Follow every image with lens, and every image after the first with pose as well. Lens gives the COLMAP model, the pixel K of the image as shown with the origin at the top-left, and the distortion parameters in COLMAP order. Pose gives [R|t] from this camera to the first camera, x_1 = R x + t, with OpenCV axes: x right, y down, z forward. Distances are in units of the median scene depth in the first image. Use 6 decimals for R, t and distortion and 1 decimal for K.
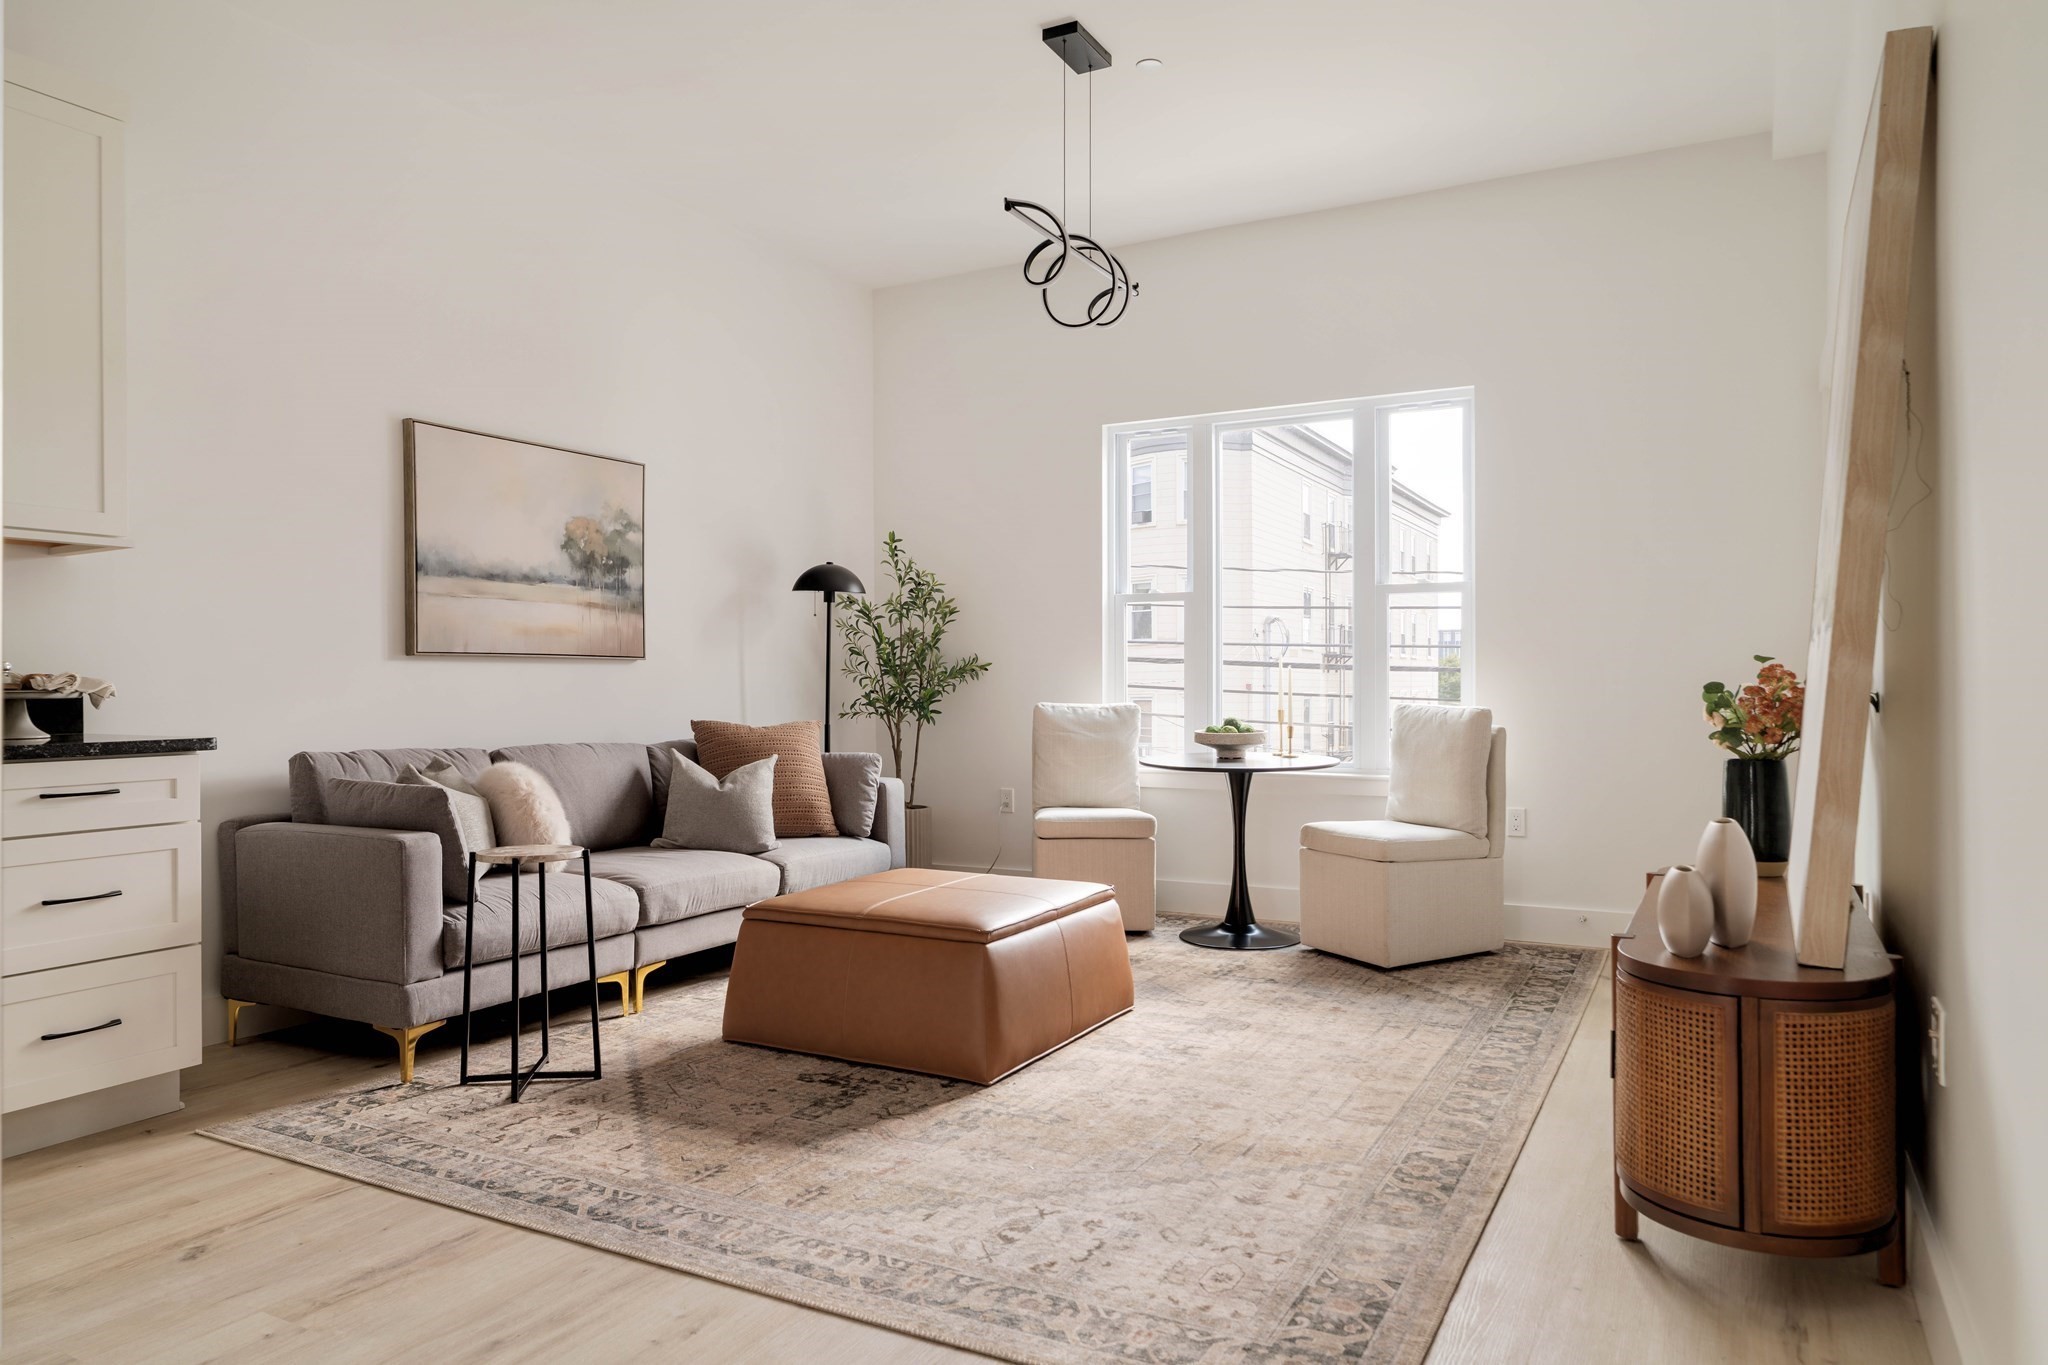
lens RADIAL K [[1356.7, 0, 1003.6], [0, 1356.7, 657.6], [0, 0, 1]] dist [0.002255, -0.010996]
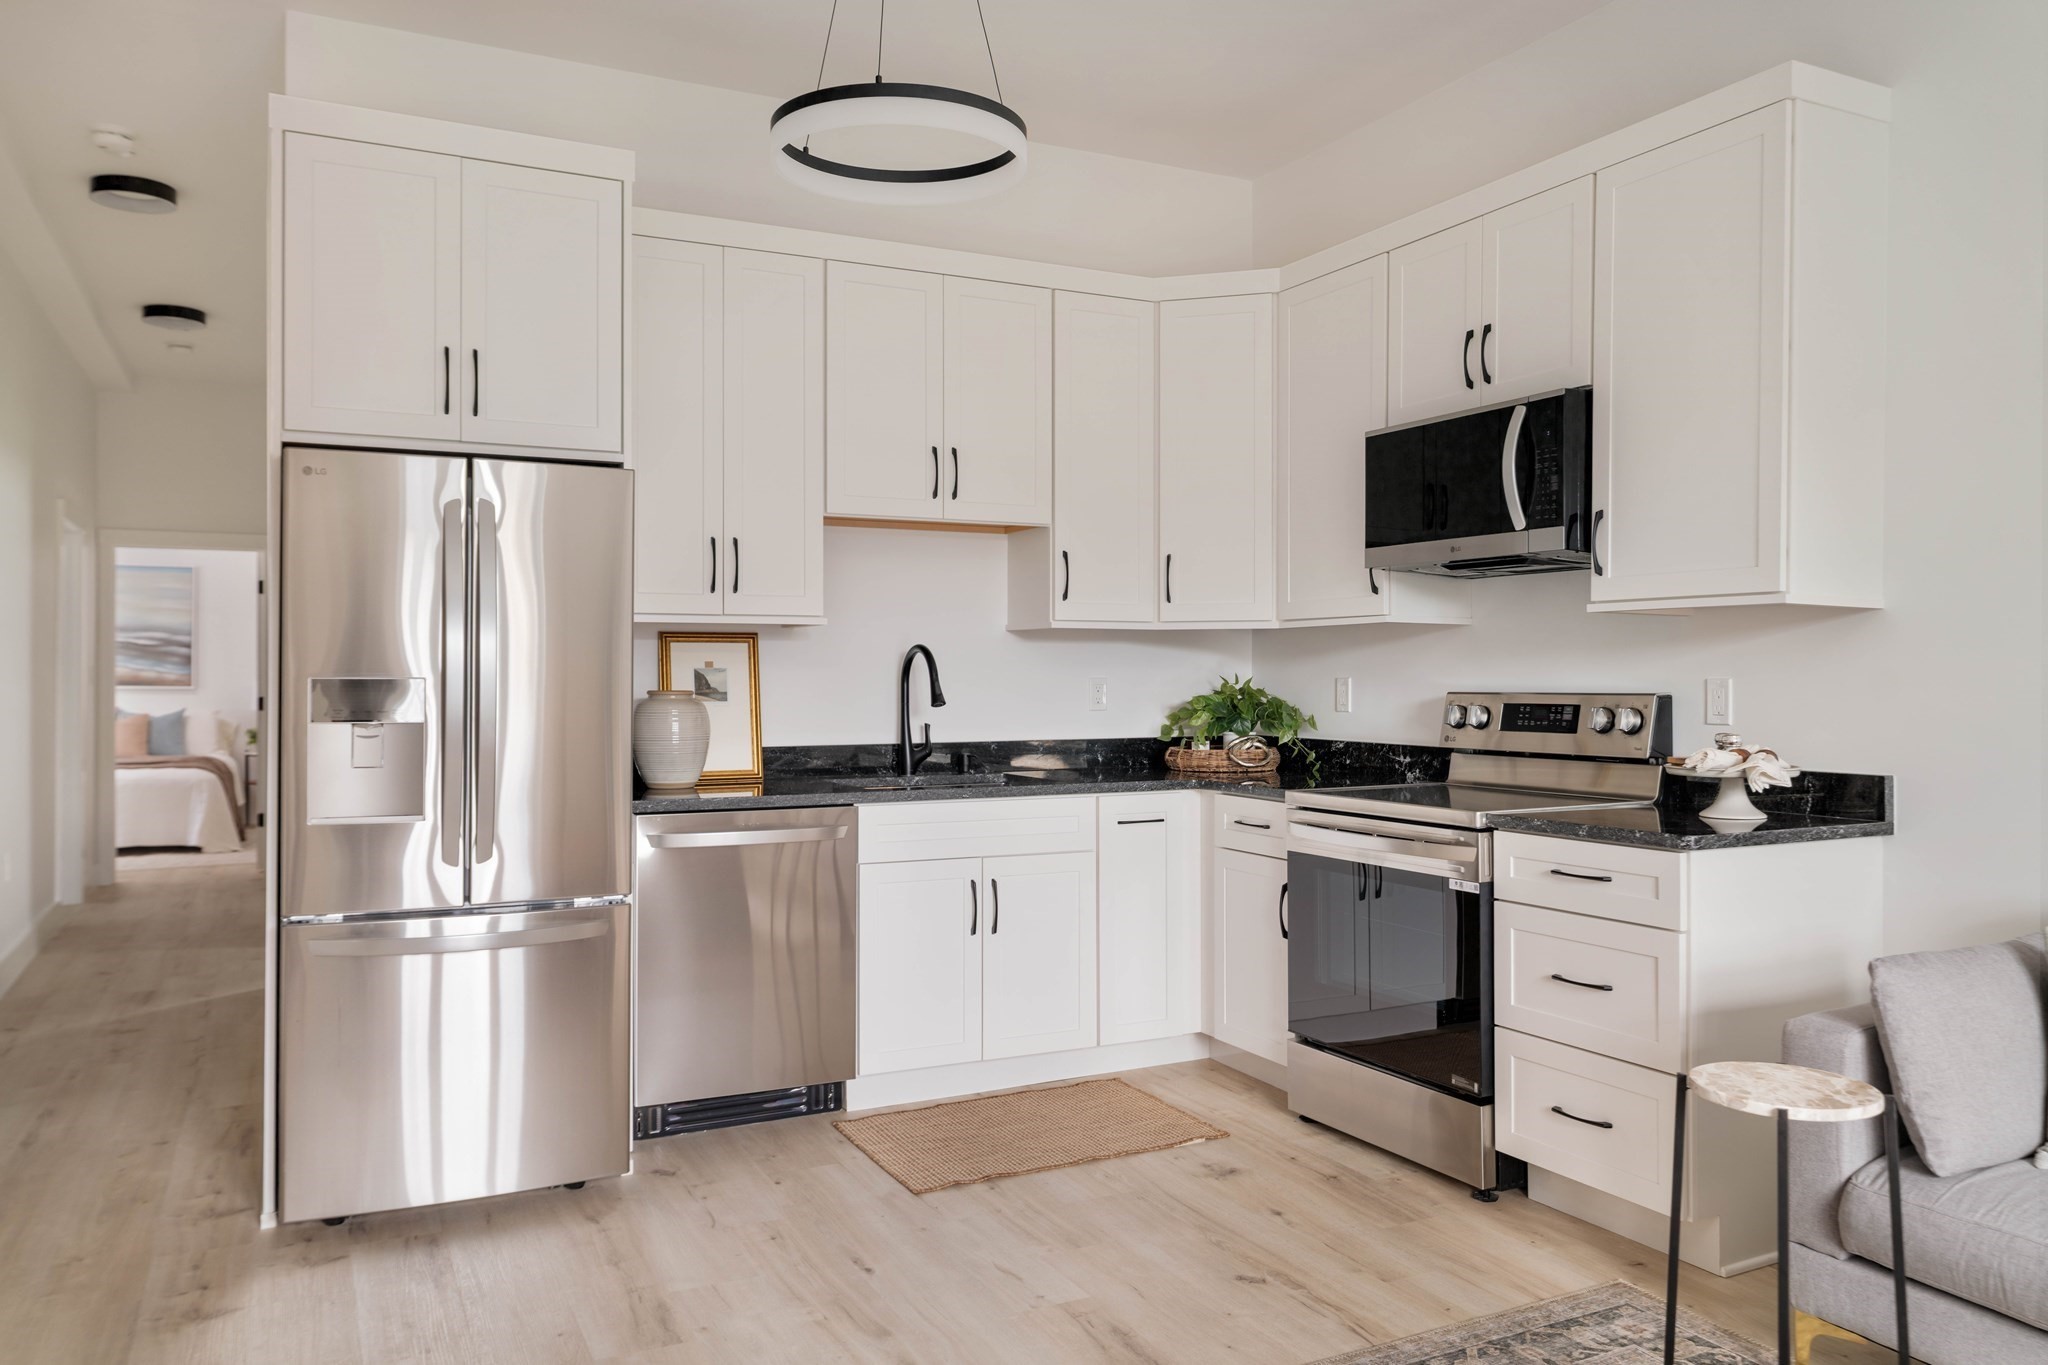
lens RADIAL K [[1451.6, 0, 1023.4], [0, 1451.6, 677.8], [0, 0, 1]] dist [0.001897, -0.004462]
pose [[-0.563899, -0.001459, -0.825843, 0.351357], [0.014821, 0.999820, -0.011886, -0.030754], [0.825711, -0.018942, -0.563775, 1.079942]]
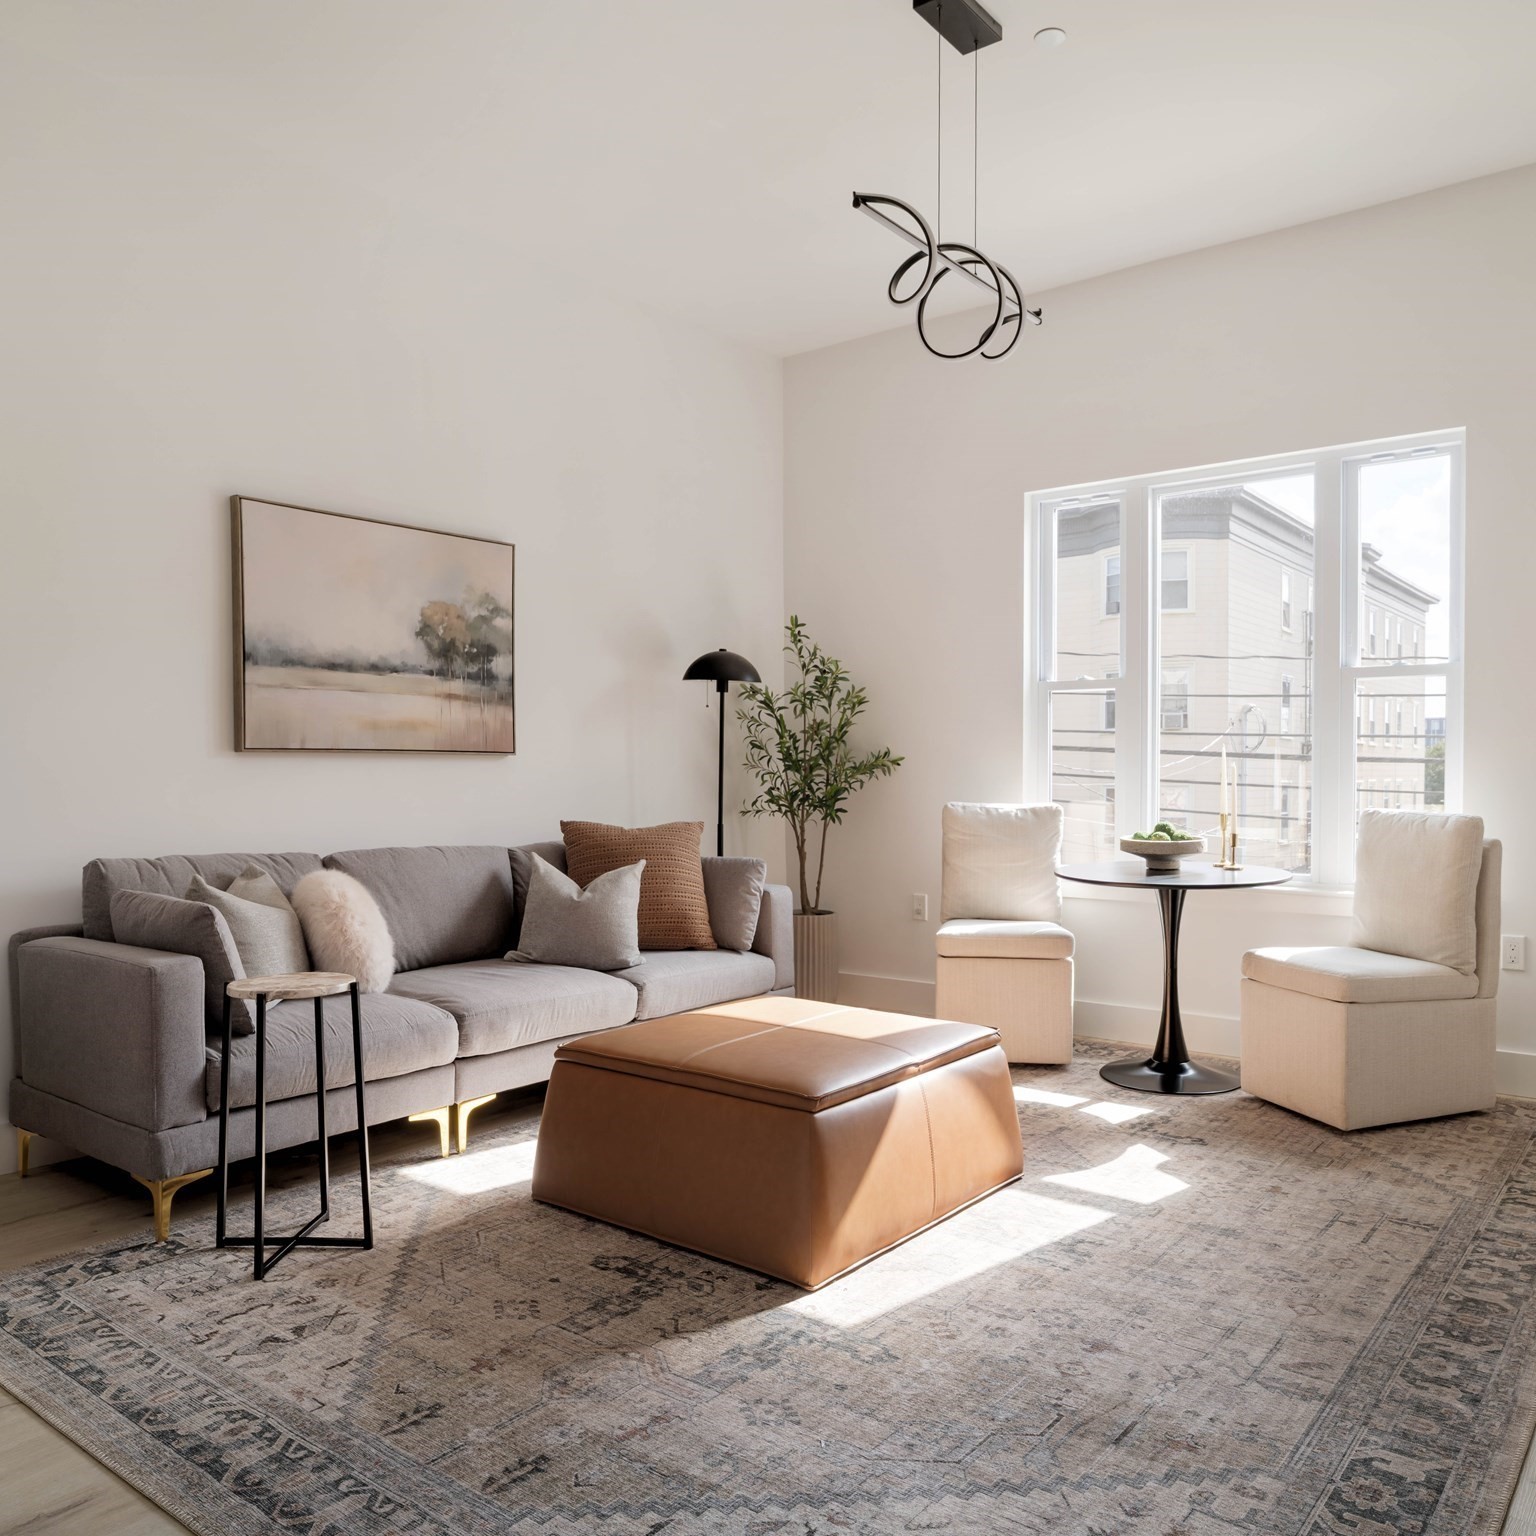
lens RADIAL K [[1256.4, 0, 811.3], [0, 1256.4, 772.3], [0, 0, 1]] dist [-0.002299, -0.004036]
pose [[0.989444, 0.003488, -0.144876, 0.092389], [-0.000306, 0.999758, 0.021978, -0.008343], [0.144917, -0.021702, 0.989206, 0.261976]]
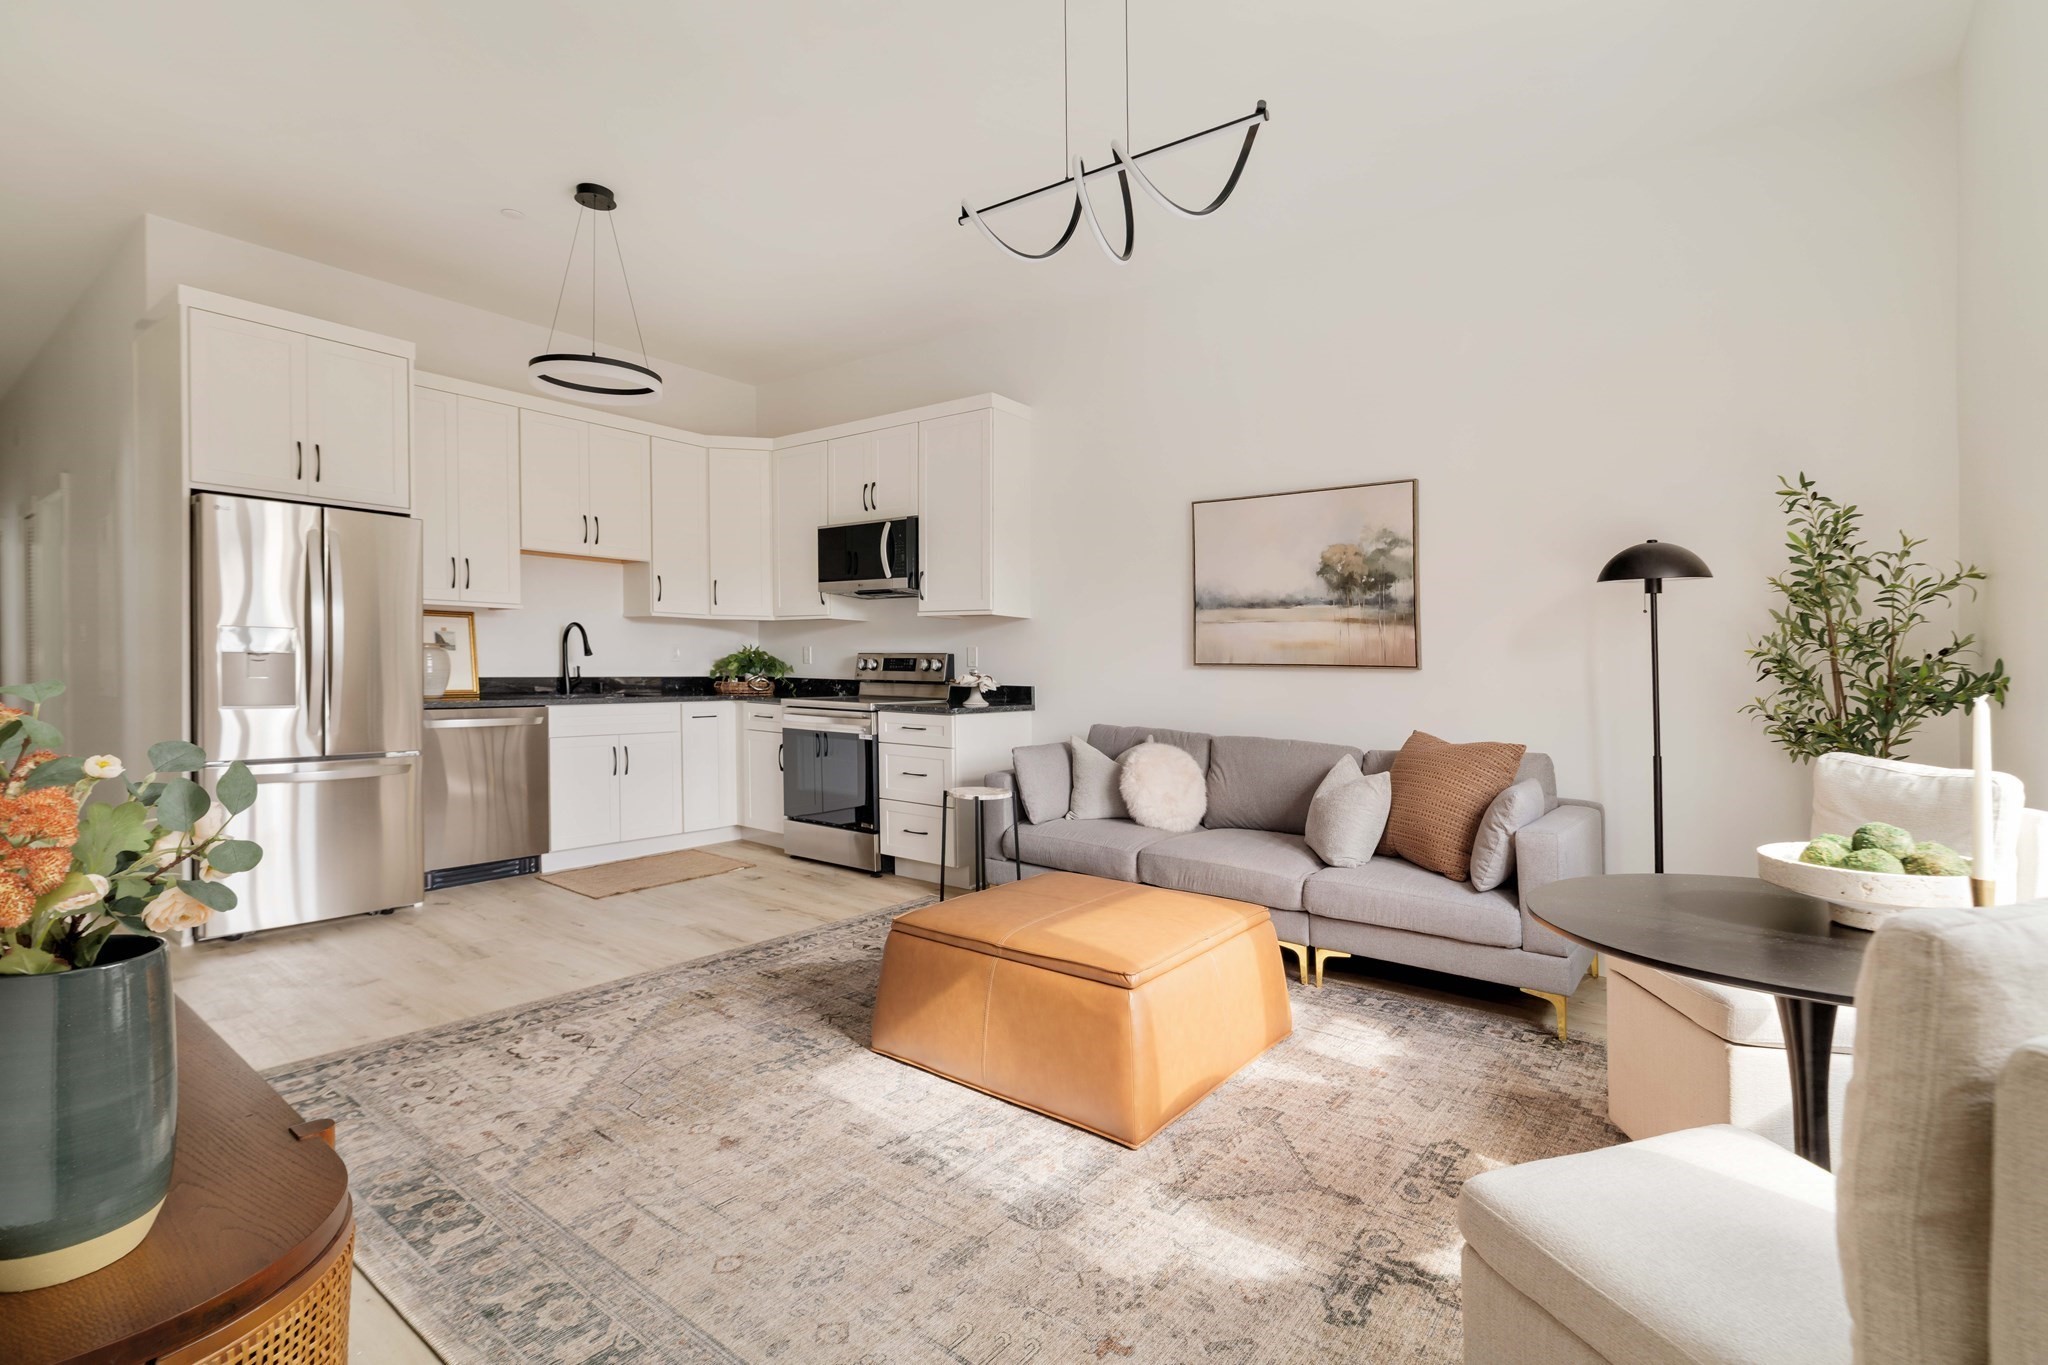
lens RADIAL K [[927.0, 0, 1011.5], [0, 927.0, 670.9], [0, 0, 1]] dist [-0.007593, 0.001988]
pose [[-0.153093, 0.005436, -0.988197, 0.710677], [0.004411, 0.999979, 0.004818, -0.002819], [0.988202, -0.003622, -0.153113, 1.200967]]
